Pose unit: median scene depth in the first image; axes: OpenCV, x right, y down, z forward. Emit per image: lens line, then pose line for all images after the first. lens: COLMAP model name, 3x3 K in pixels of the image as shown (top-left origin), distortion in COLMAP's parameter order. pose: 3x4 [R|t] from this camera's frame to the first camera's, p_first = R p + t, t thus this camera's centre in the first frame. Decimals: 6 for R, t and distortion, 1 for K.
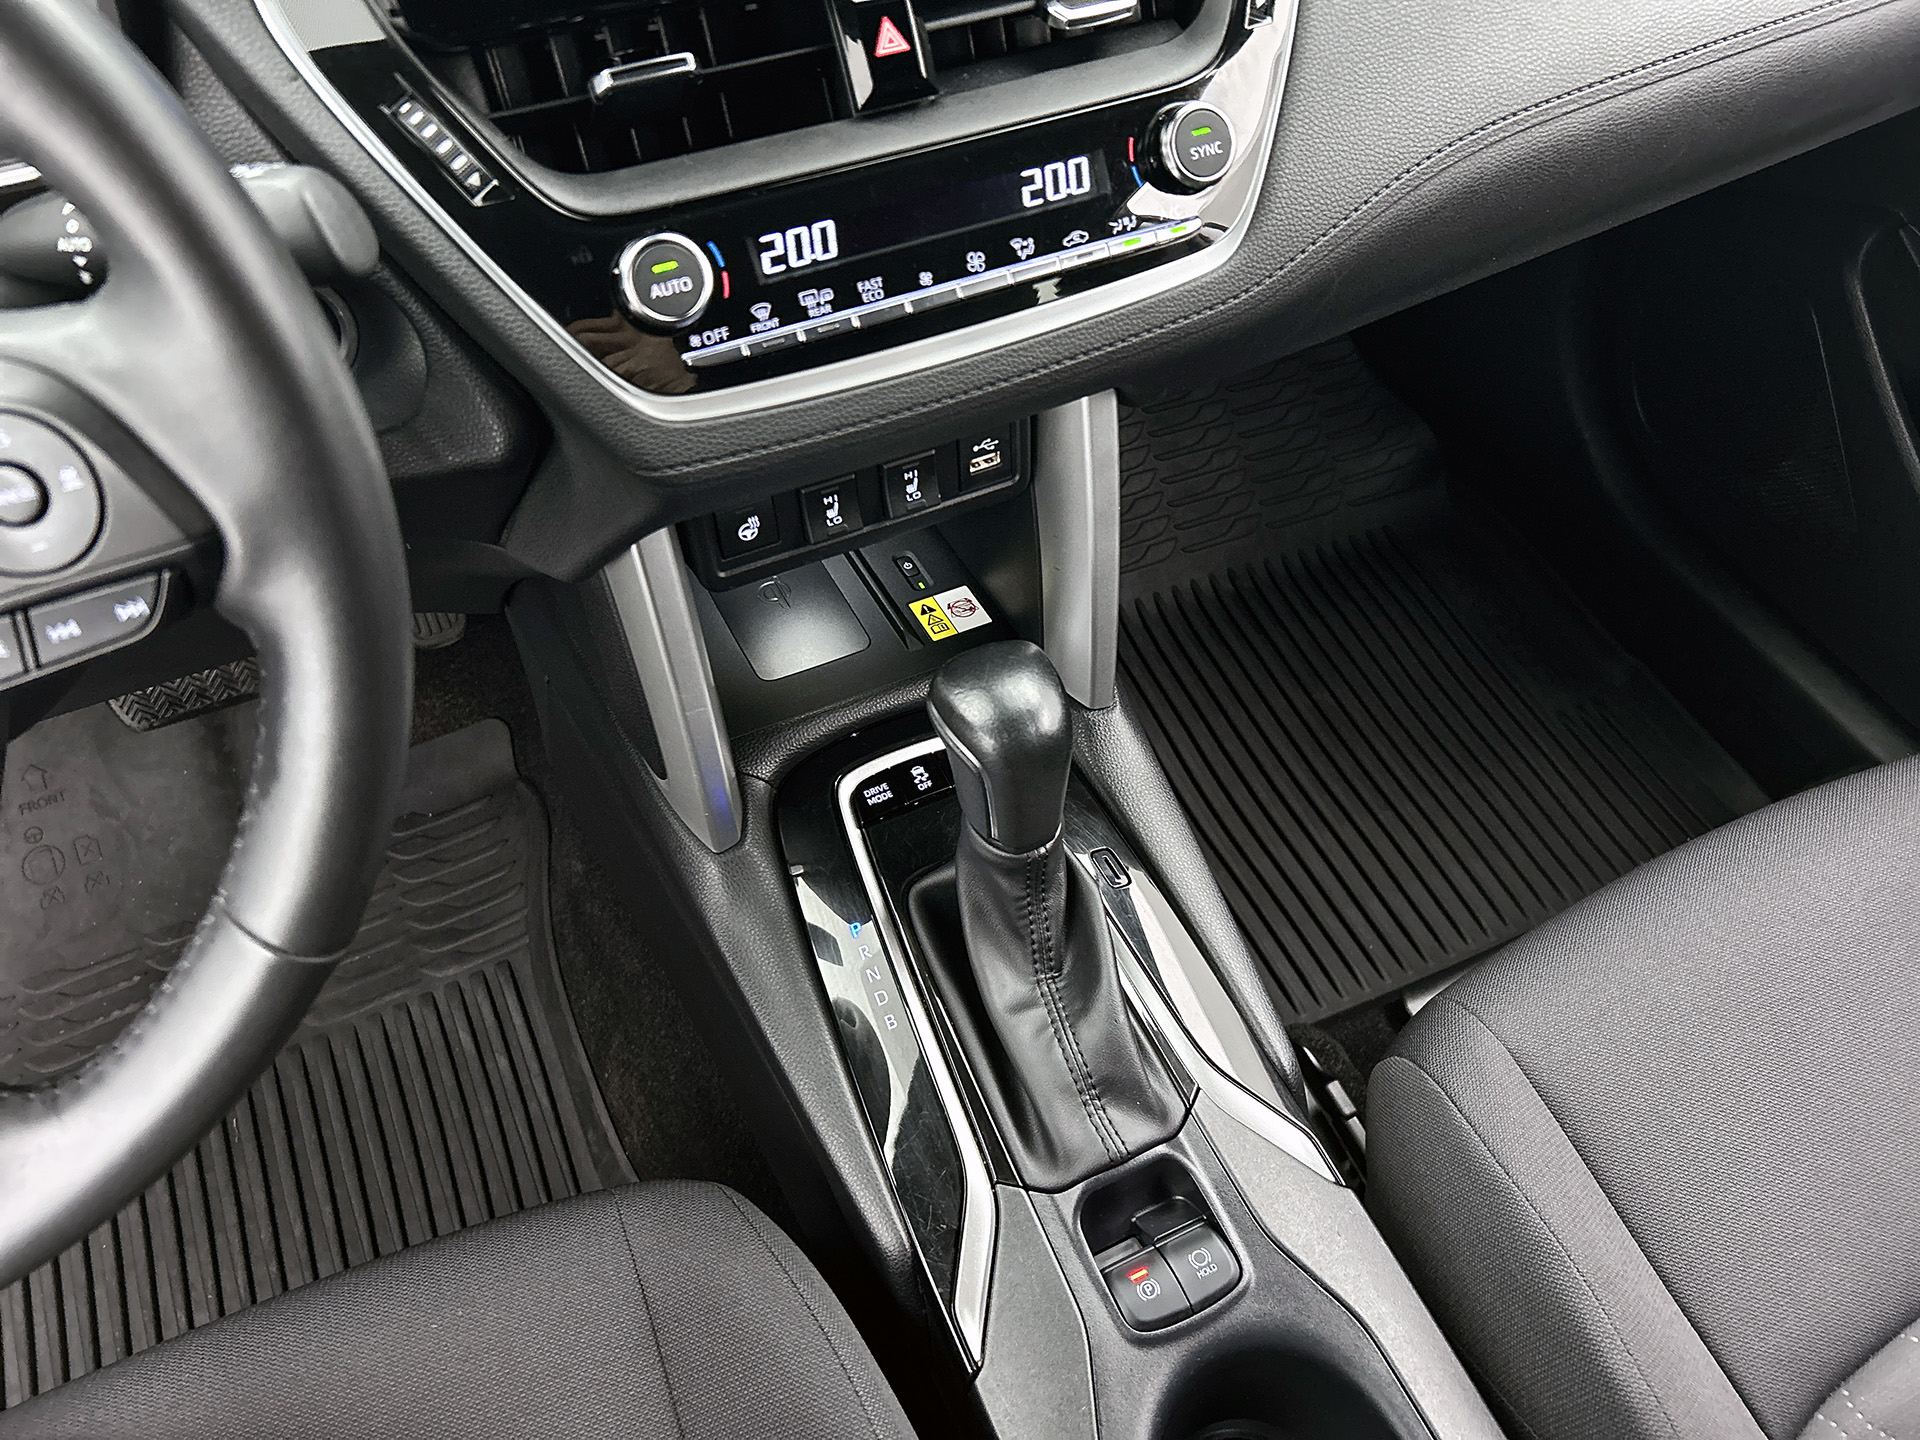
lens RADIAL K [[1471.6, 0, 947.4], [0, 1471.6, 702.8], [0, 0, 1]] dist [0.044307, -0.039599]
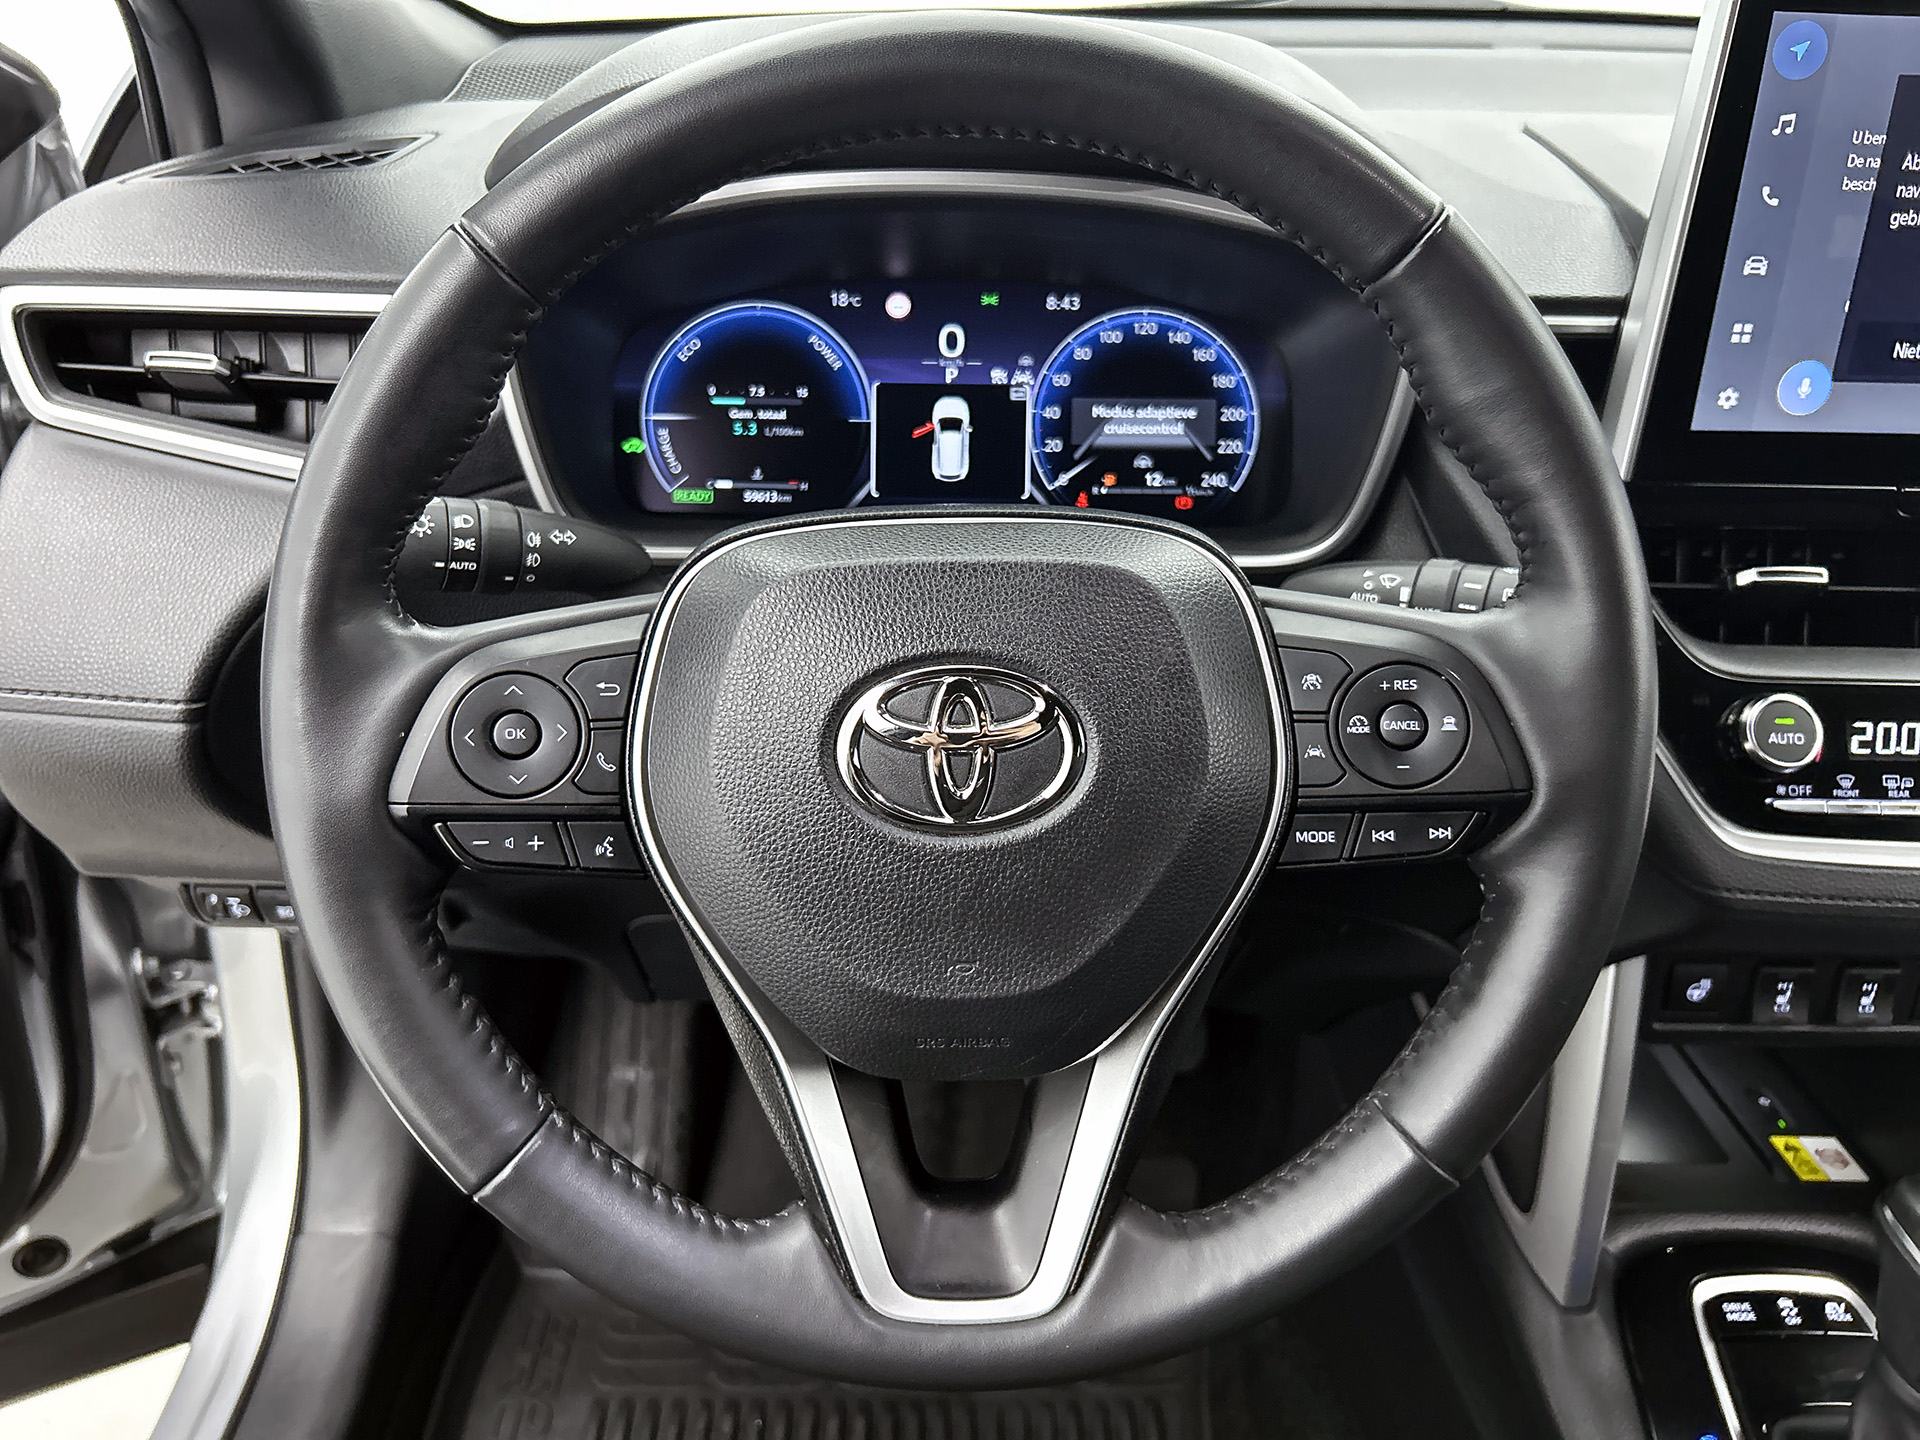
lens RADIAL K [[1471.6, 0, 963.1], [0, 1471.6, 696.9], [0, 0, 1]] dist [0.044307, -0.039599]
pose [[0.907825, 0.207114, -0.364634, -0.331775], [-0.330723, 0.888220, -0.318885, 0.258401], [0.257830, 0.410084, 0.874846, -0.188854]]
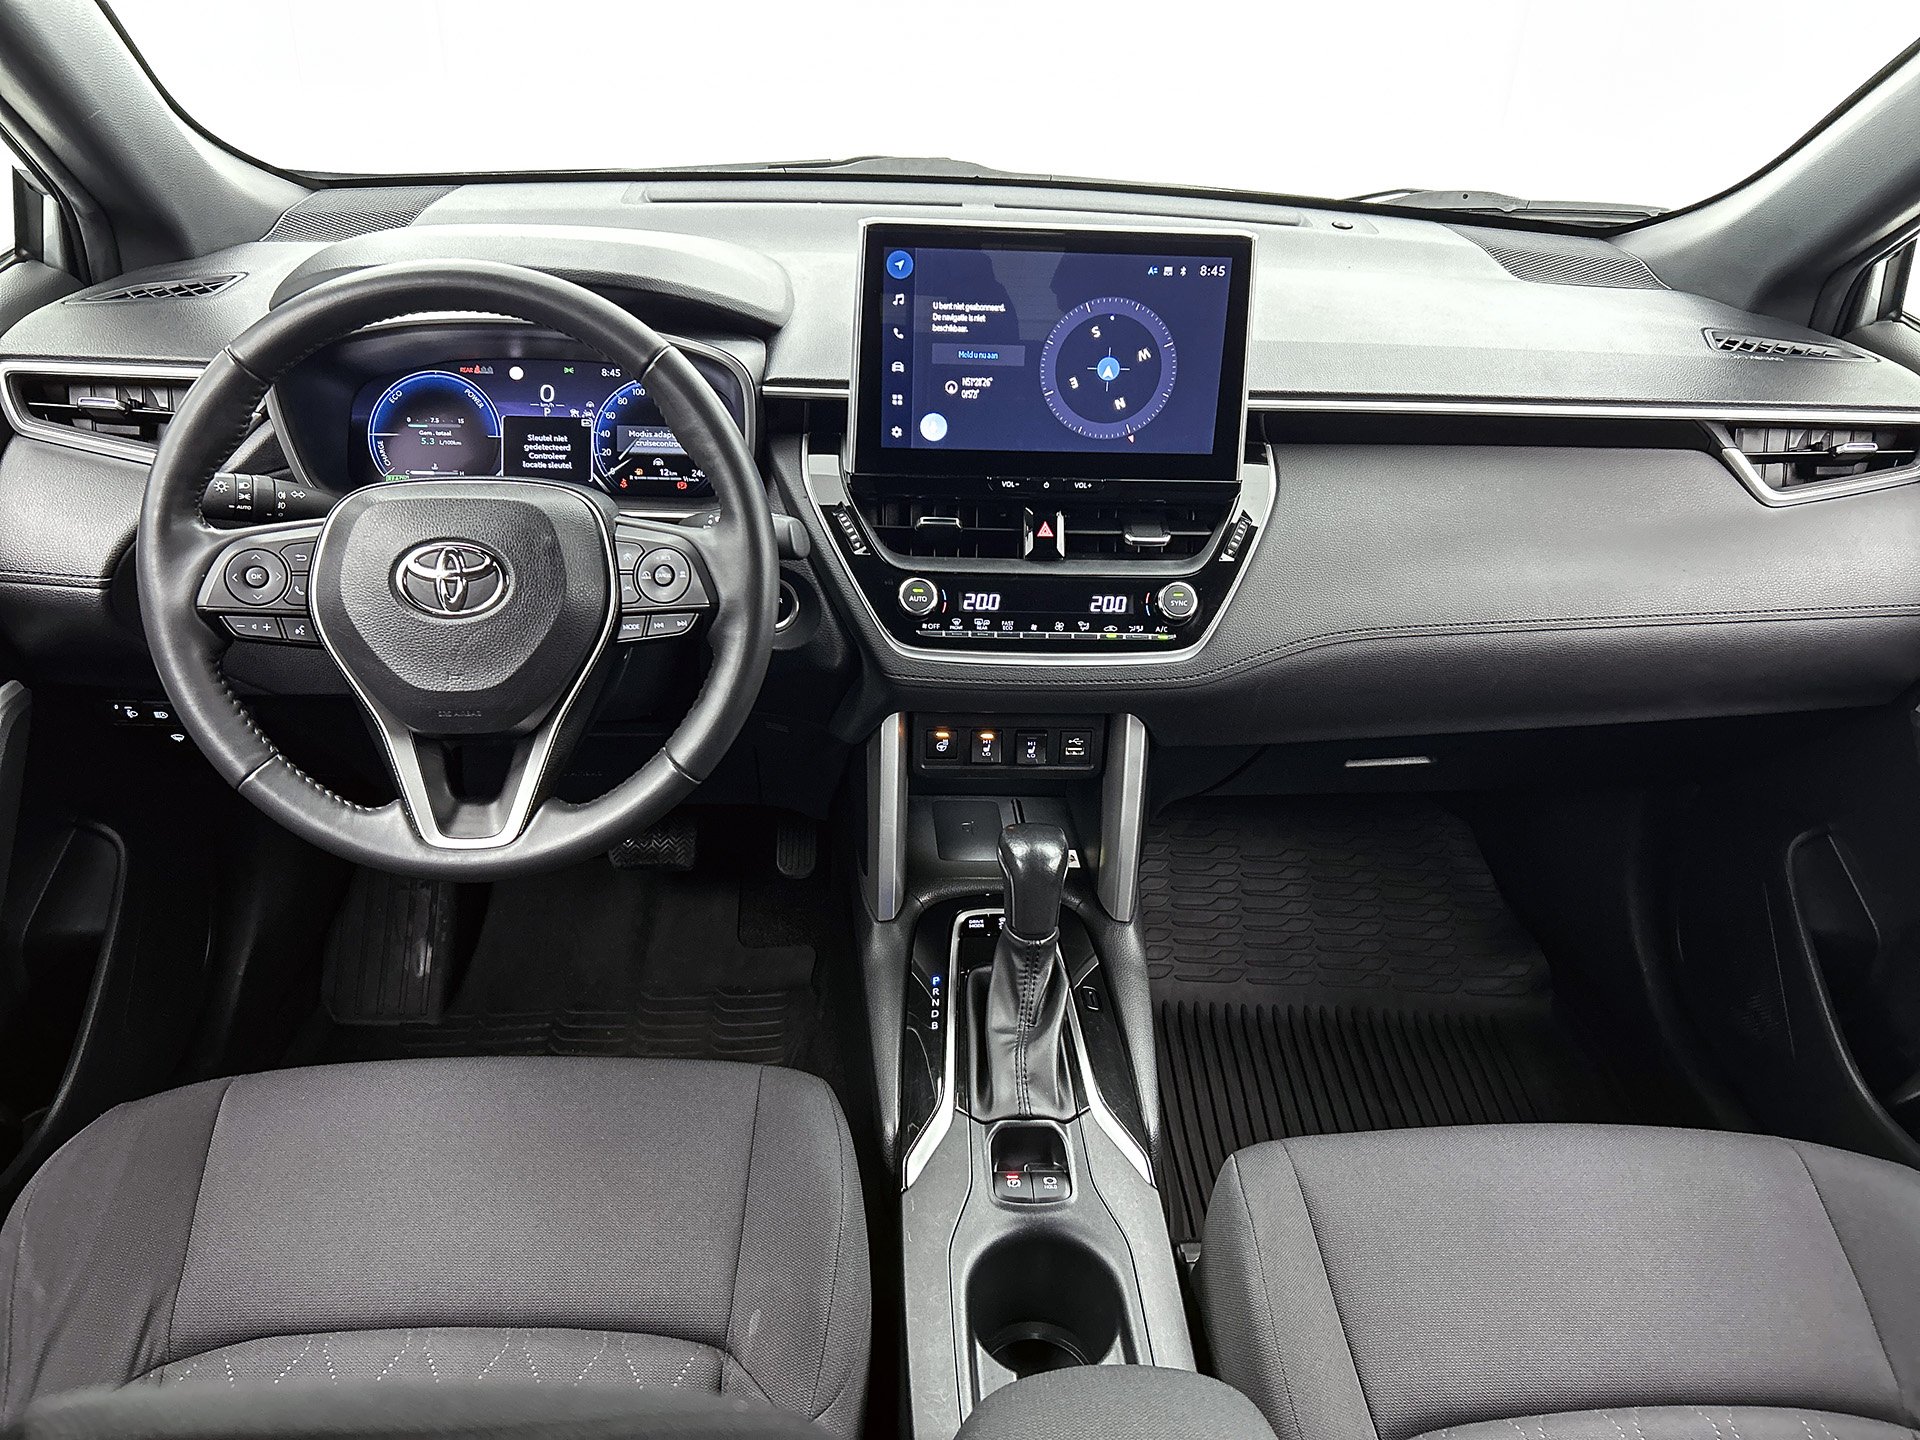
lens RADIAL K [[1471.6, 0, 961.0], [0, 1471.6, 694.6], [0, 0, 1]] dist [0.044307, -0.039599]
pose [[0.926513, 0.200388, -0.318464, 0.616502], [-0.310747, 0.884751, -0.347349, 0.610636], [0.212157, 0.420785, 0.882003, -0.936286]]
